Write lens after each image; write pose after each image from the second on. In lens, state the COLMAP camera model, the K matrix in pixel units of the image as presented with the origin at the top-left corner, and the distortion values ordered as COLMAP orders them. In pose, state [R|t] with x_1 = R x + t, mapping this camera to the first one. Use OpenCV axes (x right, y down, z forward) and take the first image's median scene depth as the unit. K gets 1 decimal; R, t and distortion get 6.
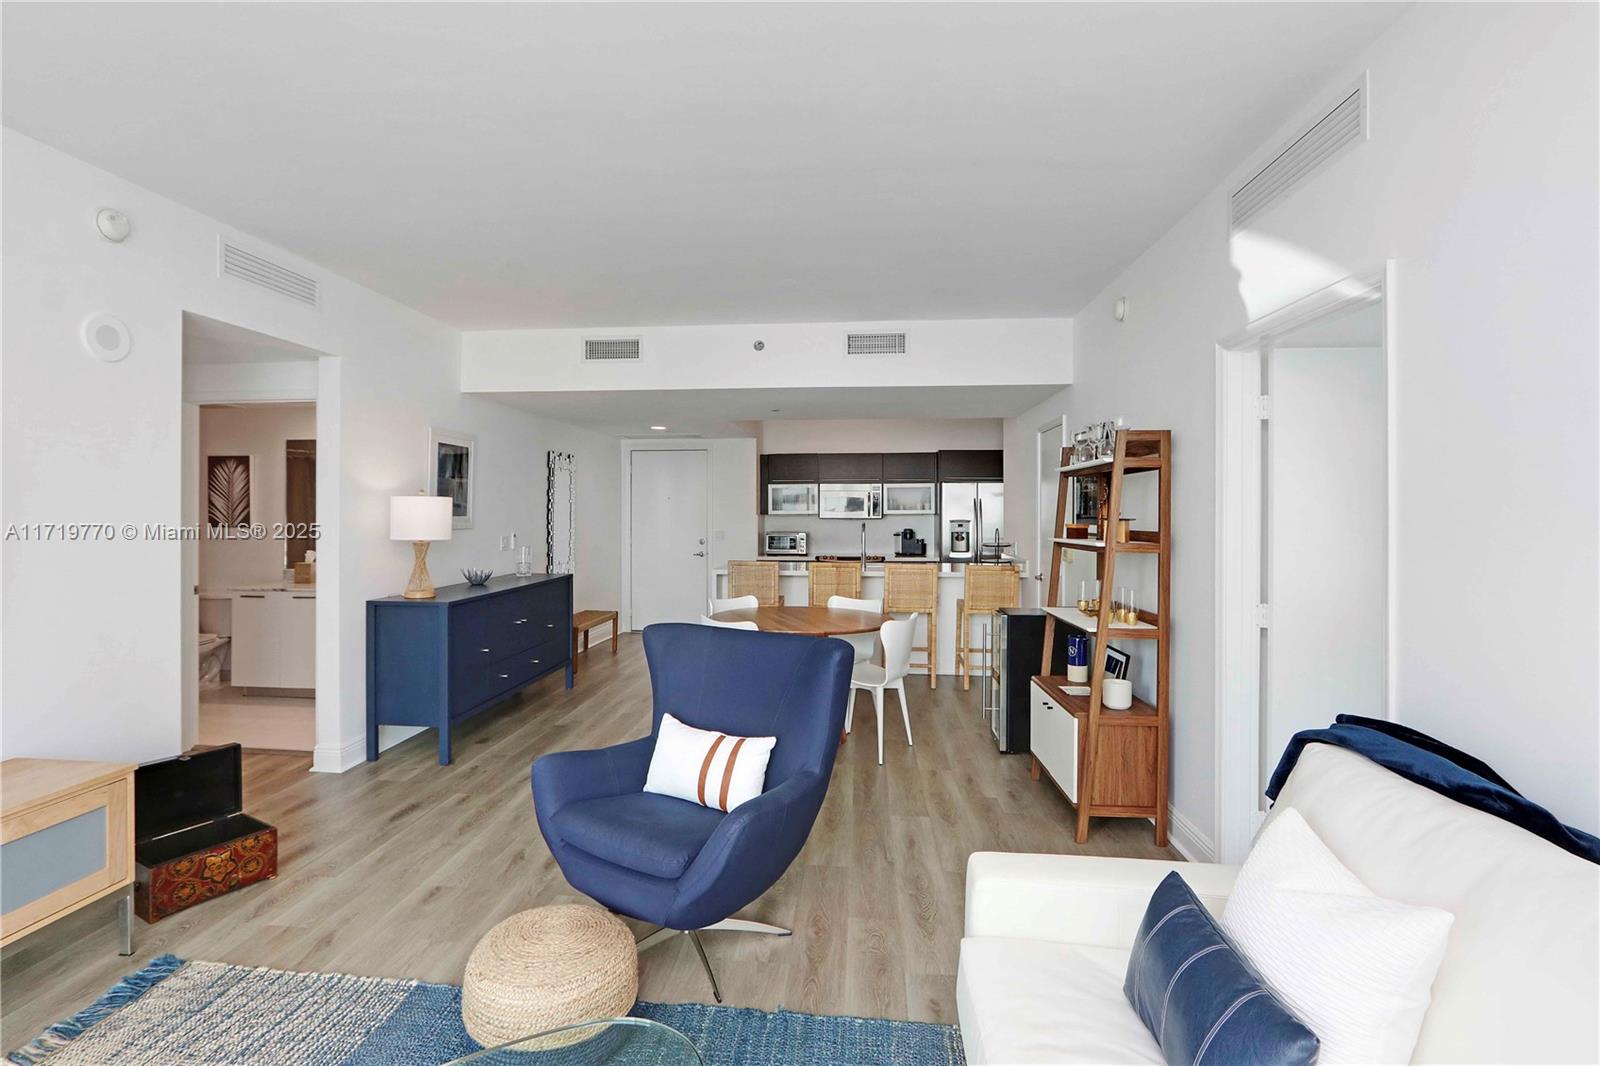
lens RADIAL K [[771.9, 0, 809.5], [0, 771.9, 509.0], [0, 0, 1]] dist [-0.007716, 0.004483]
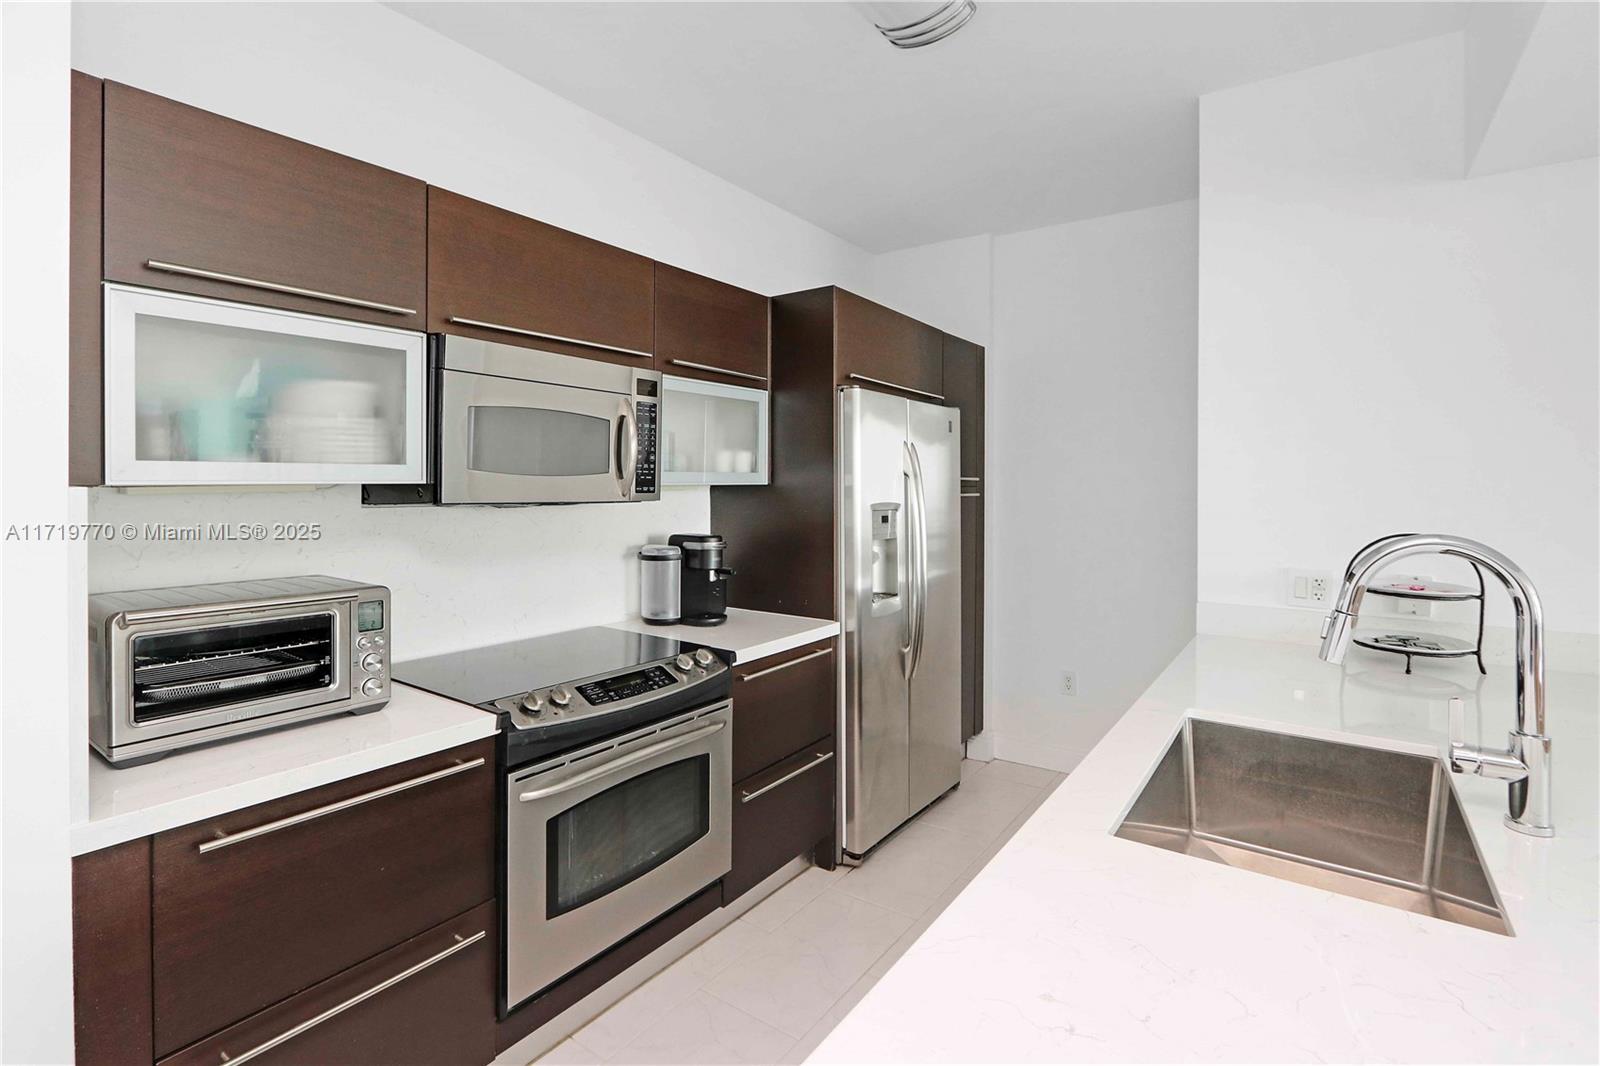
lens RADIAL K [[771.9, 0, 782.9], [0, 771.9, 493.9], [0, 0, 1]] dist [-0.007716, 0.004483]
pose [[0.514545, -0.007191, 0.857433, -0.120027], [-0.008941, 0.999865, 0.013751, 0.005369], [-0.857417, -0.014742, 0.514412, 0.861876]]
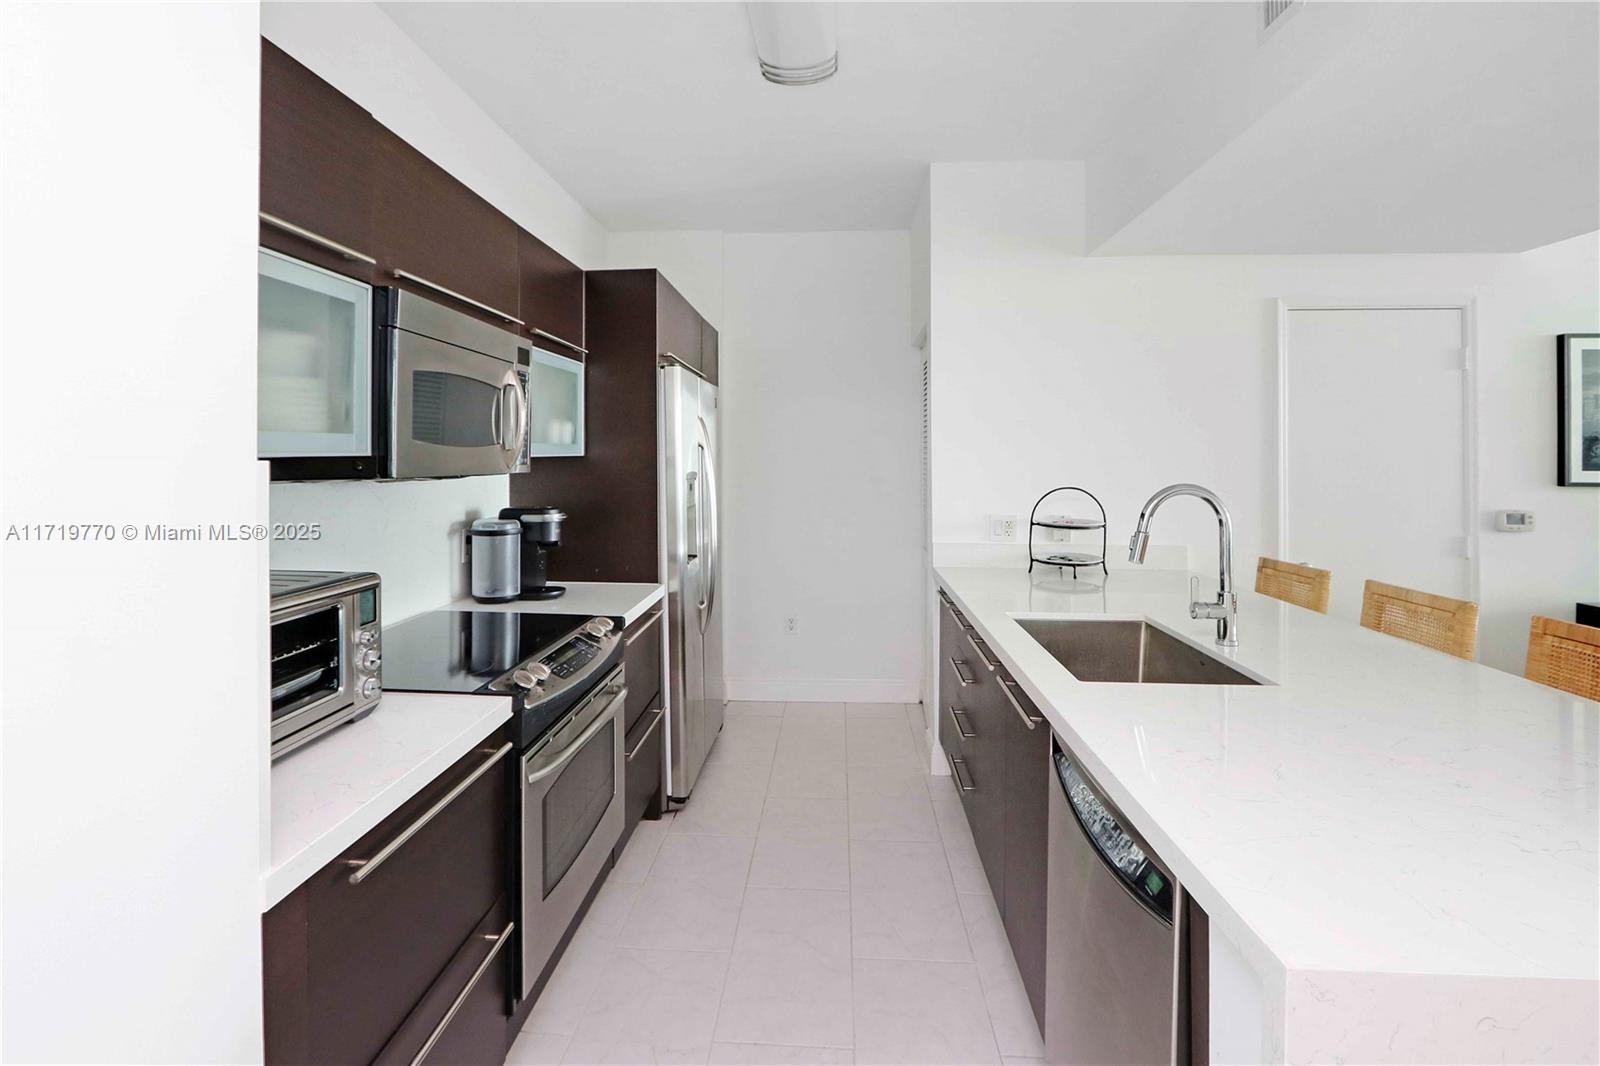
lens RADIAL K [[771.9, 0, 792.6], [0, 771.9, 458.3], [0, 0, 1]] dist [-0.007716, 0.004483]
pose [[-0.019795, -0.001752, 0.999803, -0.177219], [-0.006022, 0.999981, 0.001633, 0.006040], [-0.999786, -0.005989, -0.019805, 0.957377]]
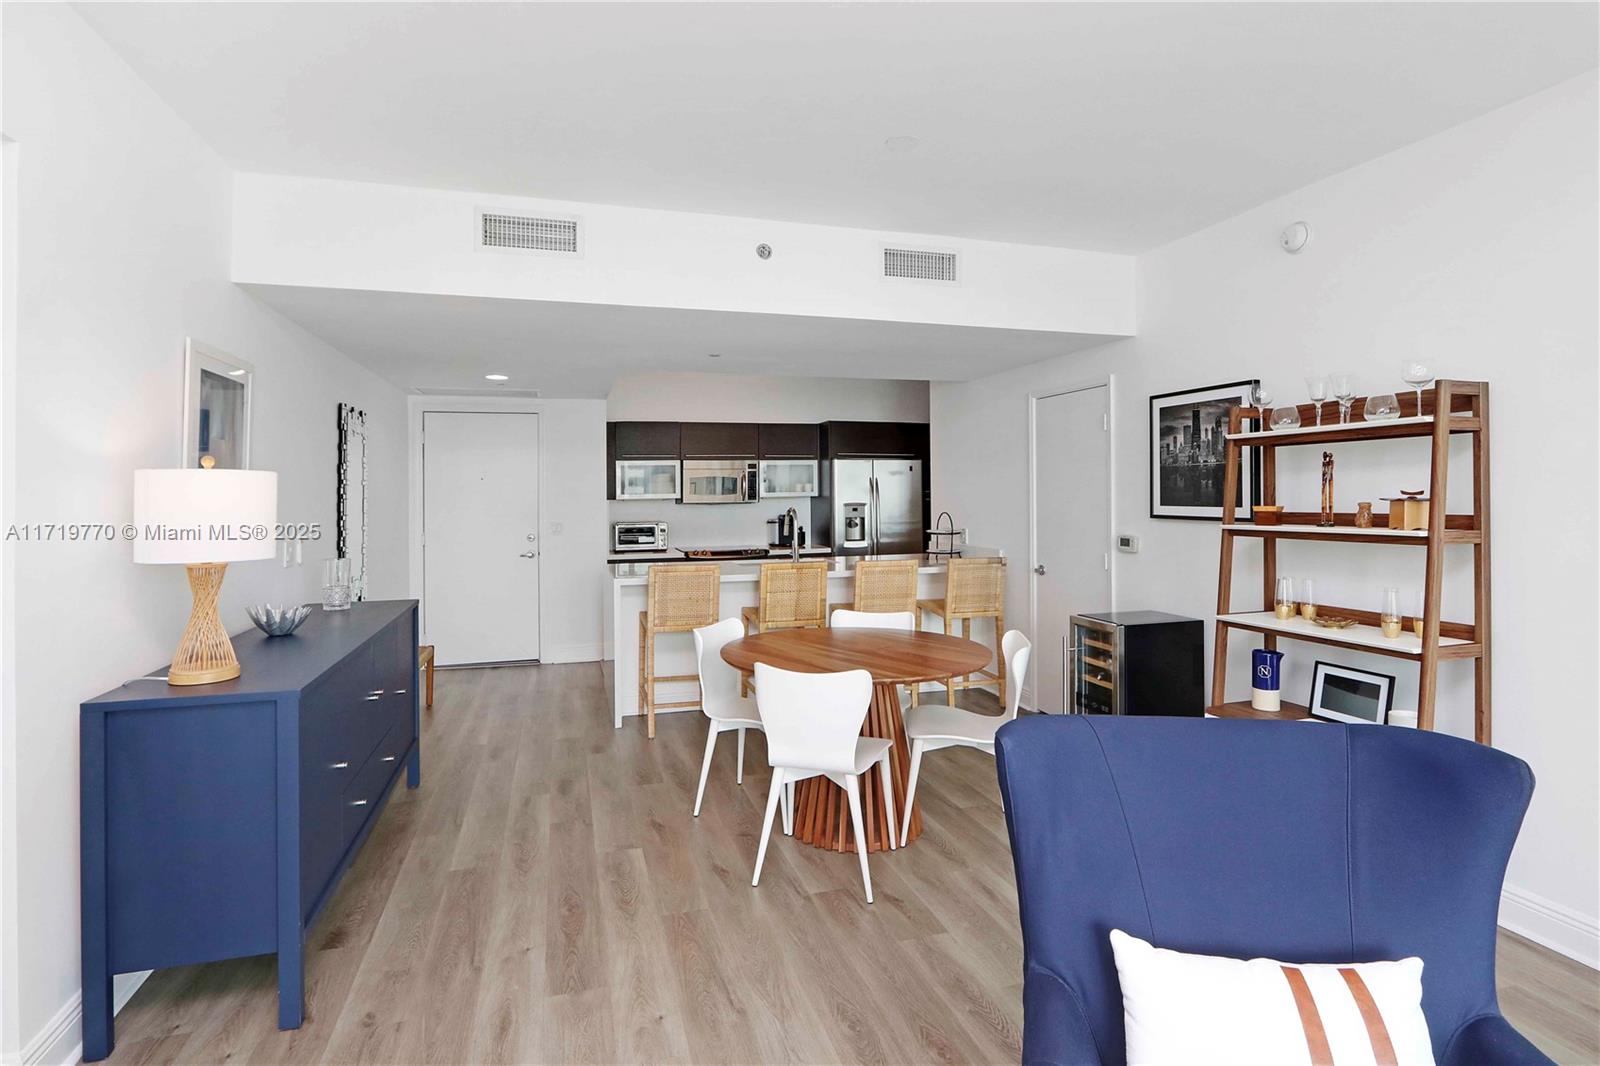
lens RADIAL K [[771.9, 0, 792.3], [0, 771.9, 489.3], [0, 0, 1]] dist [-0.007716, 0.004483]
pose [[0.926153, -0.007876, 0.377066, -0.191983], [0.009263, 0.999955, -0.001866, -0.000477], [-0.377035, 0.005220, 0.926184, 0.232097]]
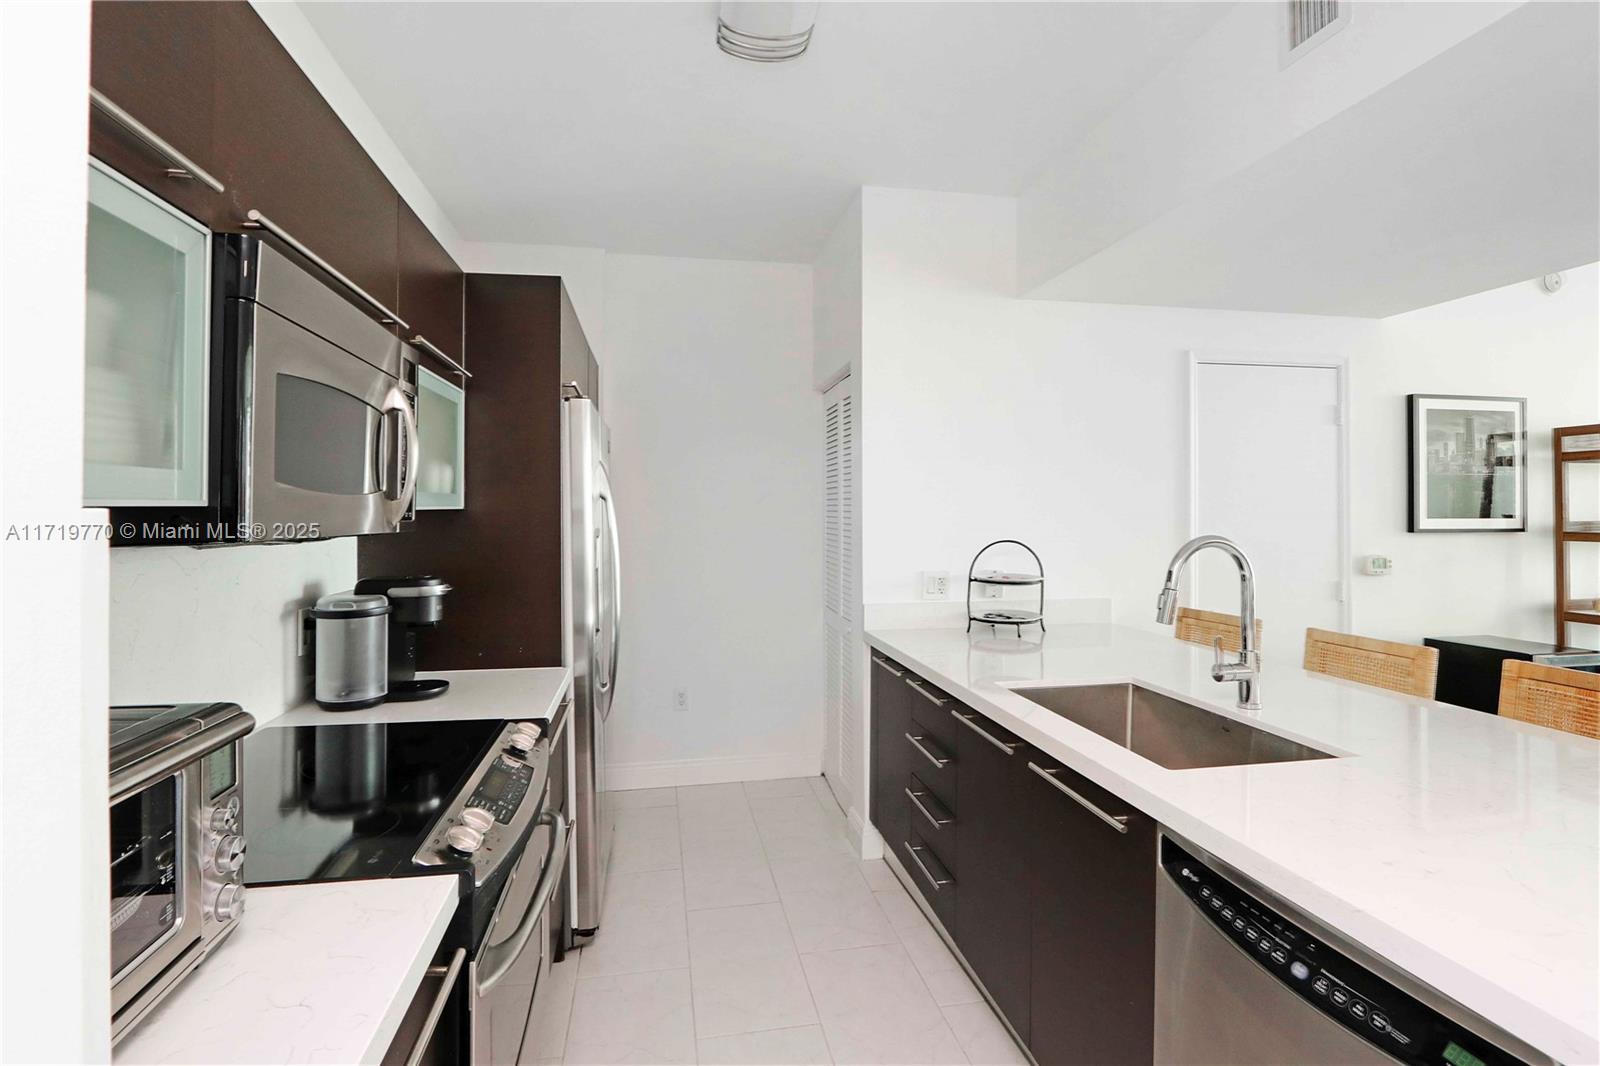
lens RADIAL K [[771.9, 0, 796.3], [0, 771.9, 506.7], [0, 0, 1]] dist [-0.007716, 0.004483]
pose [[-0.262813, 0.006628, 0.964824, -0.121741], [-0.000547, 0.999975, -0.007019, 0.007093], [-0.964847, -0.002373, -0.262803, 1.001860]]
